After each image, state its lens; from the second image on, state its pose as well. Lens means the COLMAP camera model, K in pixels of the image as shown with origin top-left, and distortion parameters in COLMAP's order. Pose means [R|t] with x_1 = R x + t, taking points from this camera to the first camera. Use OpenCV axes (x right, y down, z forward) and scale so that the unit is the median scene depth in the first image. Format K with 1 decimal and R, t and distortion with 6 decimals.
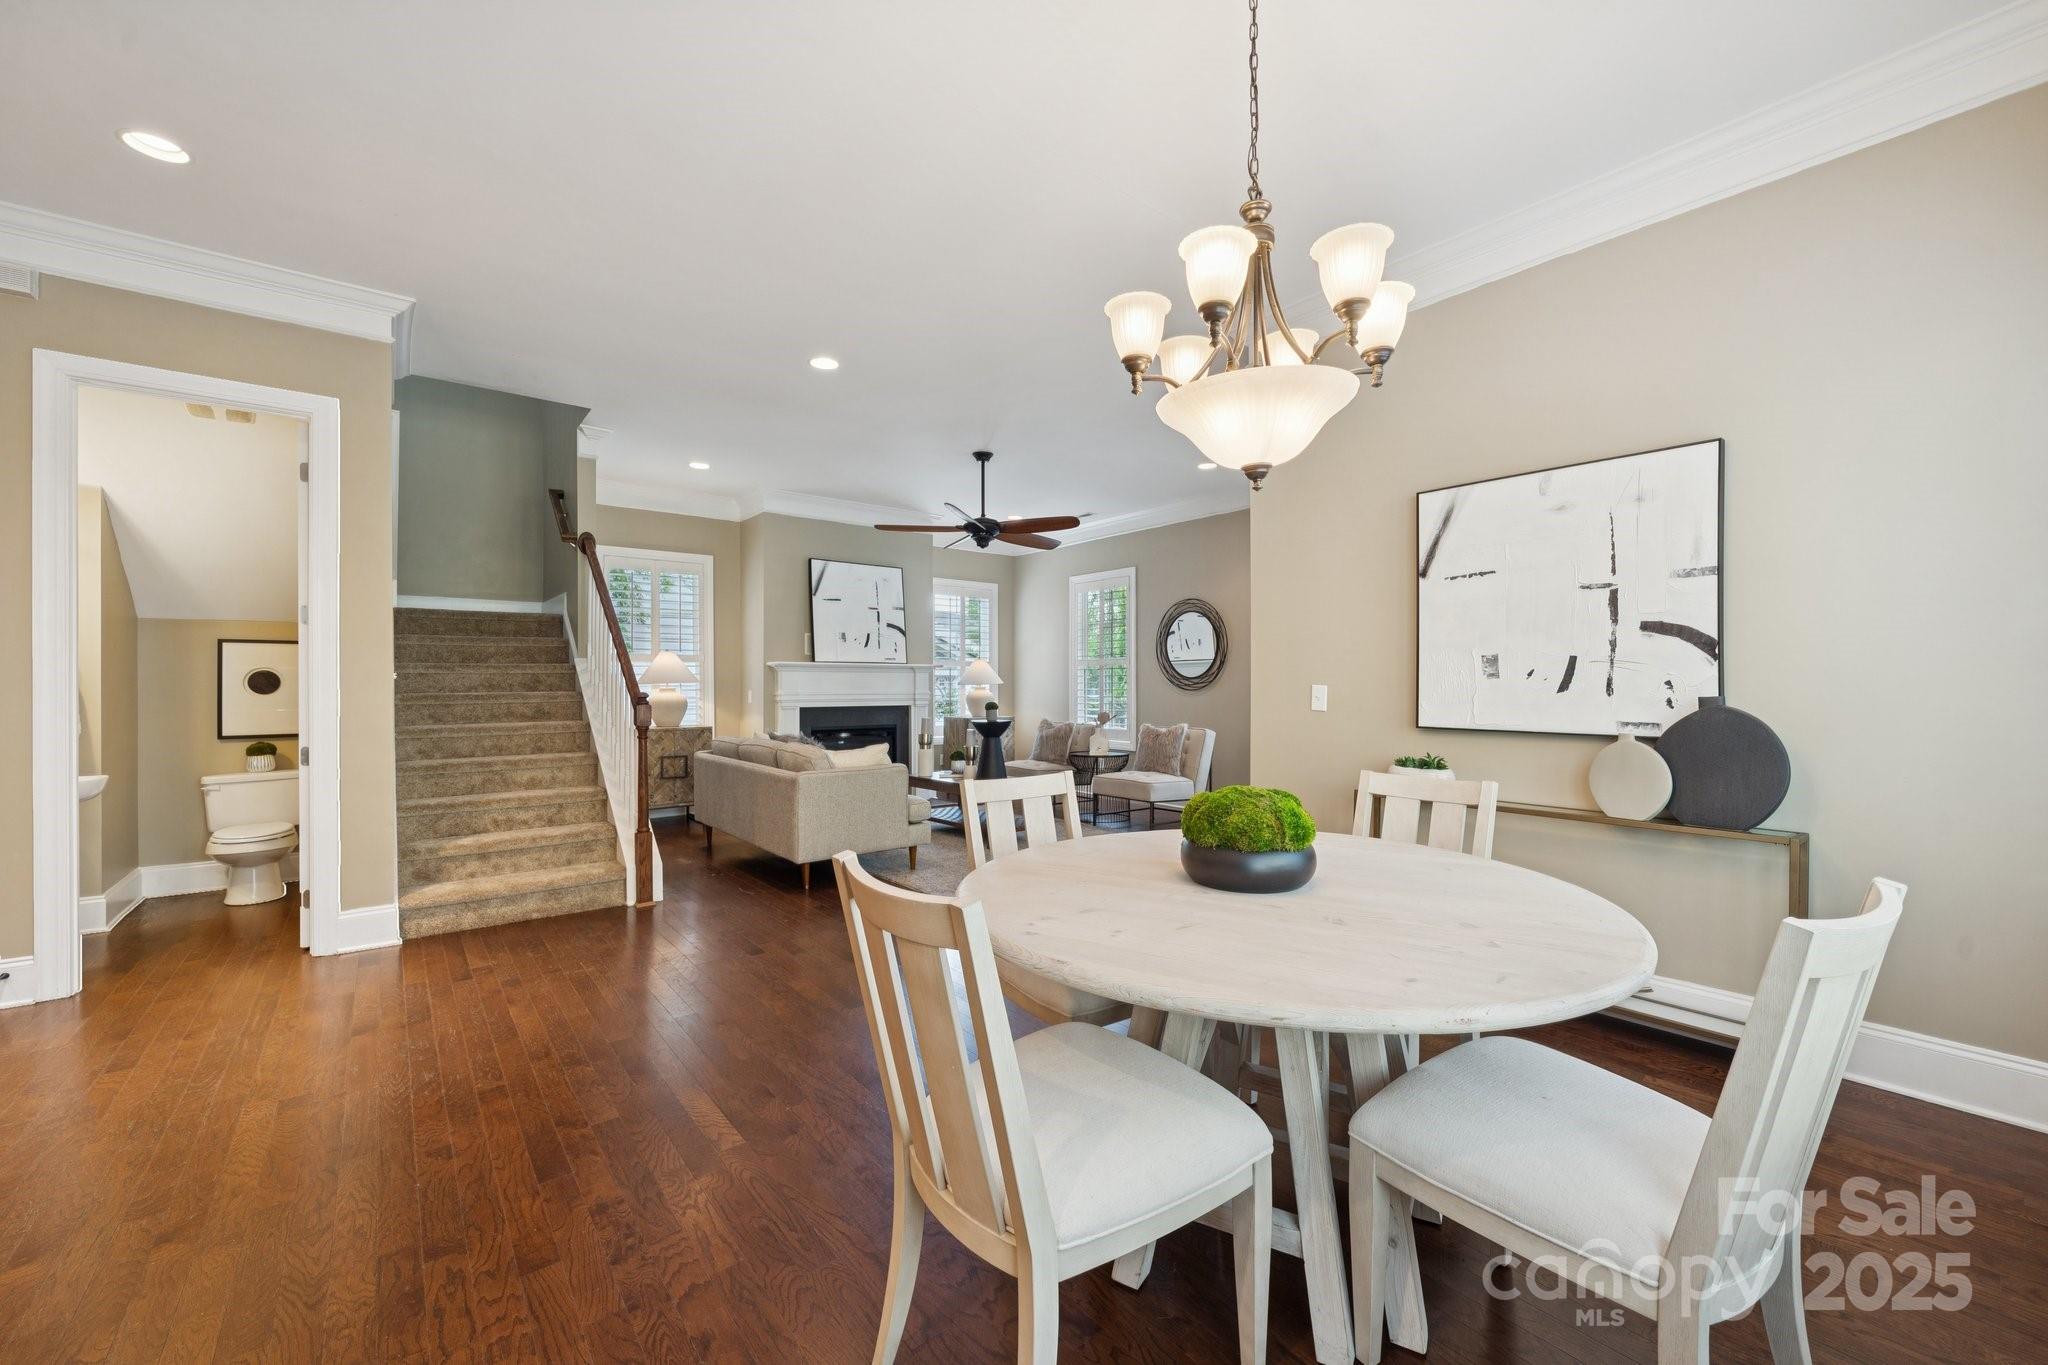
lens RADIAL K [[801.4, 0, 989.5], [0, 801.4, 683.5], [0, 0, 1]] dist [0.000635, 0.000167]
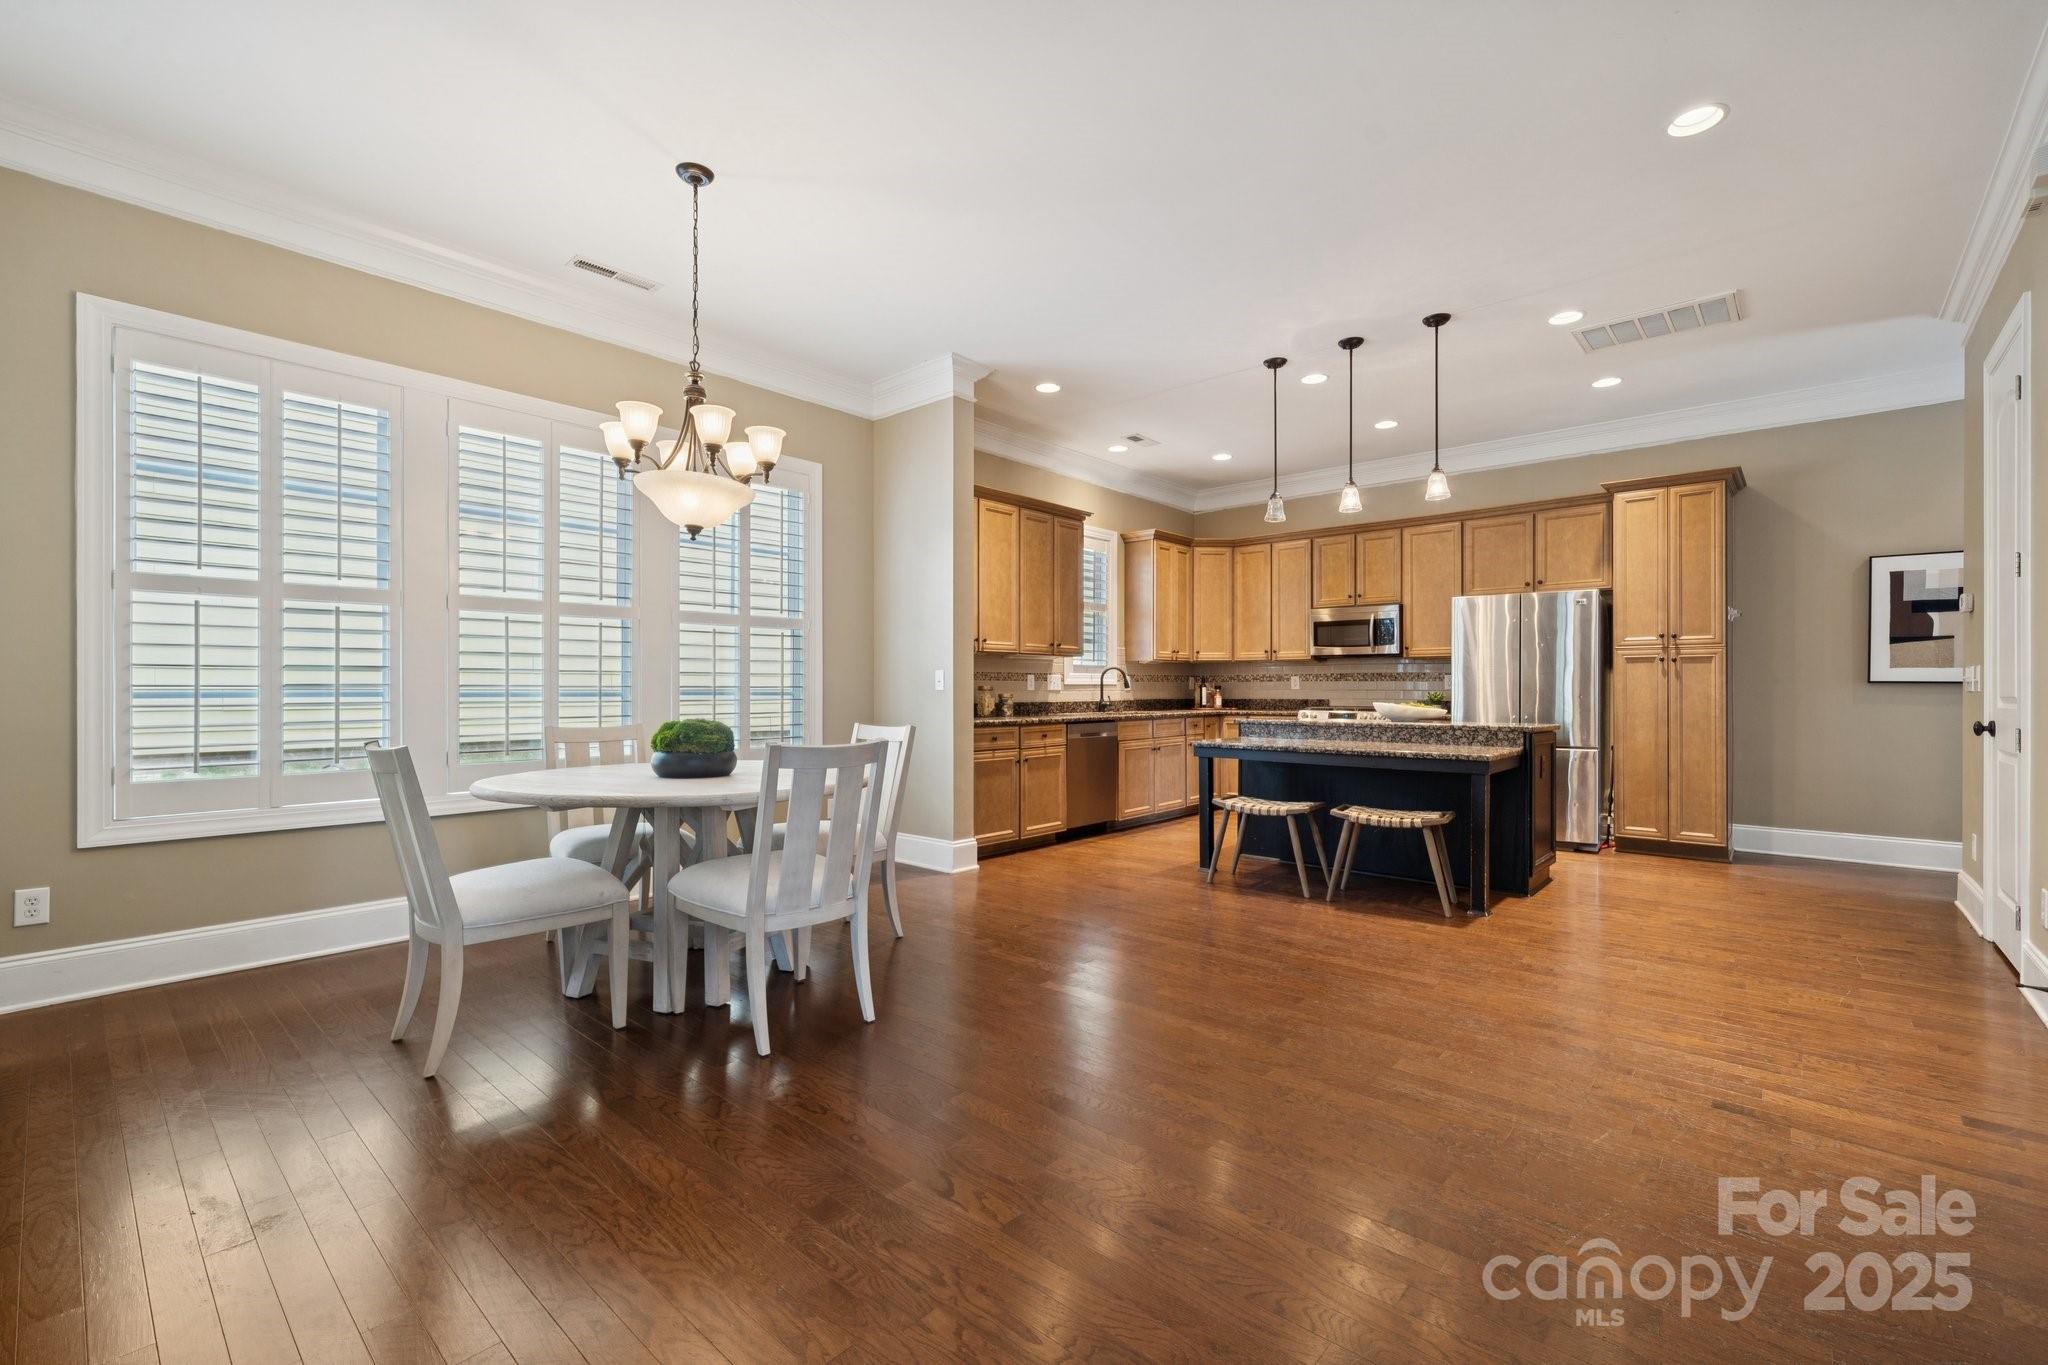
lens RADIAL K [[871.9, 0, 1021.3], [0, 871.9, 687.6], [0, 0, 1]] dist [-0.007005, 0.002209]
pose [[-0.980784, 0.001590, -0.195091, 0.007991], [0.001707, 0.999998, -0.000432, 0.017802], [0.195090, -0.000756, -0.980785, 0.724159]]
